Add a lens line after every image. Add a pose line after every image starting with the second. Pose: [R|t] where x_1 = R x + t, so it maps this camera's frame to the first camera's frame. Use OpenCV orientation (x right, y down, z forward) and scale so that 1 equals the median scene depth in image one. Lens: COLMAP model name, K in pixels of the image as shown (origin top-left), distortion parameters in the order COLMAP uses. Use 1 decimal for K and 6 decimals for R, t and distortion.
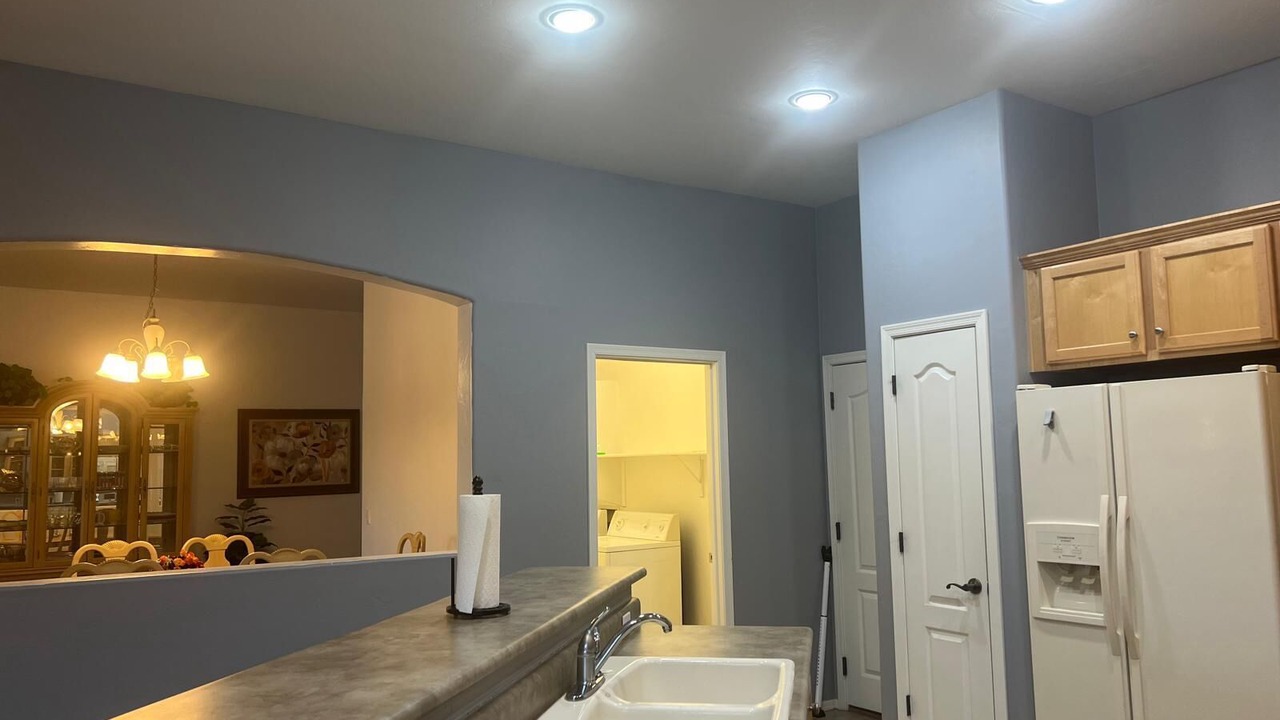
lens RADIAL K [[951.1, 0, 640.0], [0, 951.1, 360.0], [0, 0, 1]] dist [-0.001520, -0.000429]
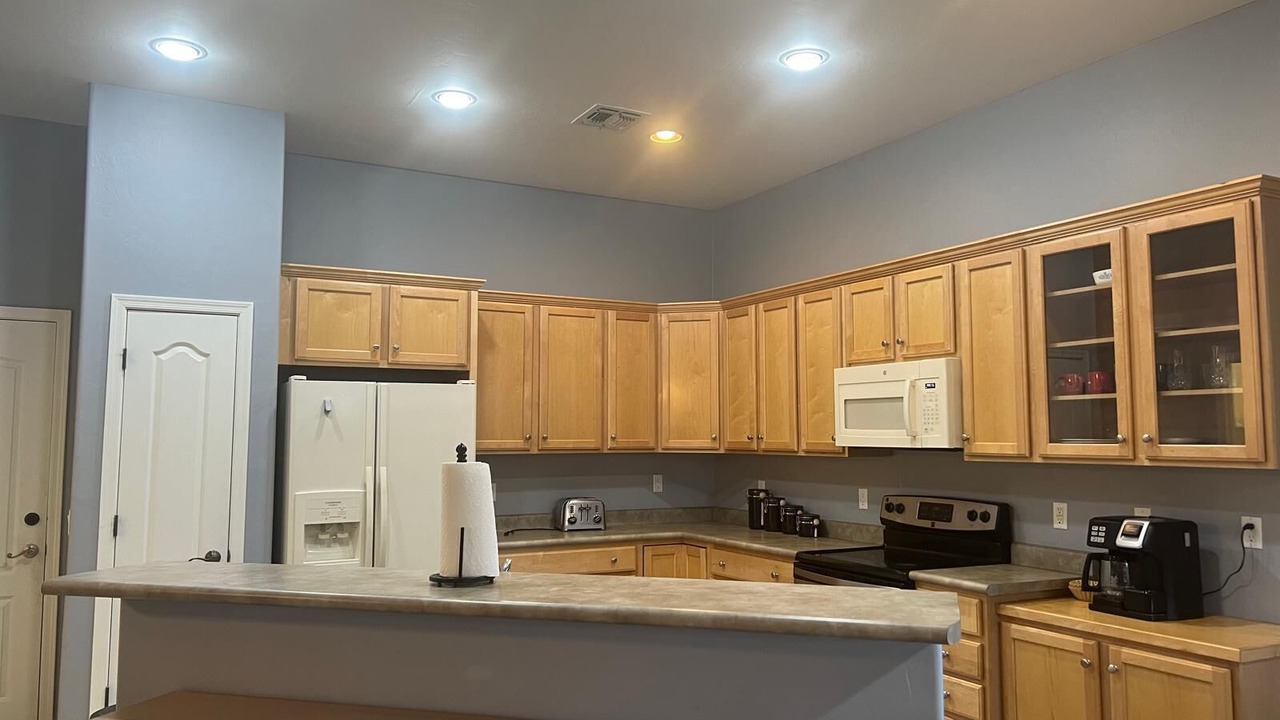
lens RADIAL K [[951.1, 0, 640.0], [0, 951.1, 360.0], [0, 0, 1]] dist [-0.001520, -0.000429]
pose [[0.090329, 0.099370, 0.990942, -0.742637], [-0.105634, 0.990353, -0.089682, 0.070010], [-0.990294, -0.096577, 0.099955, 0.484387]]
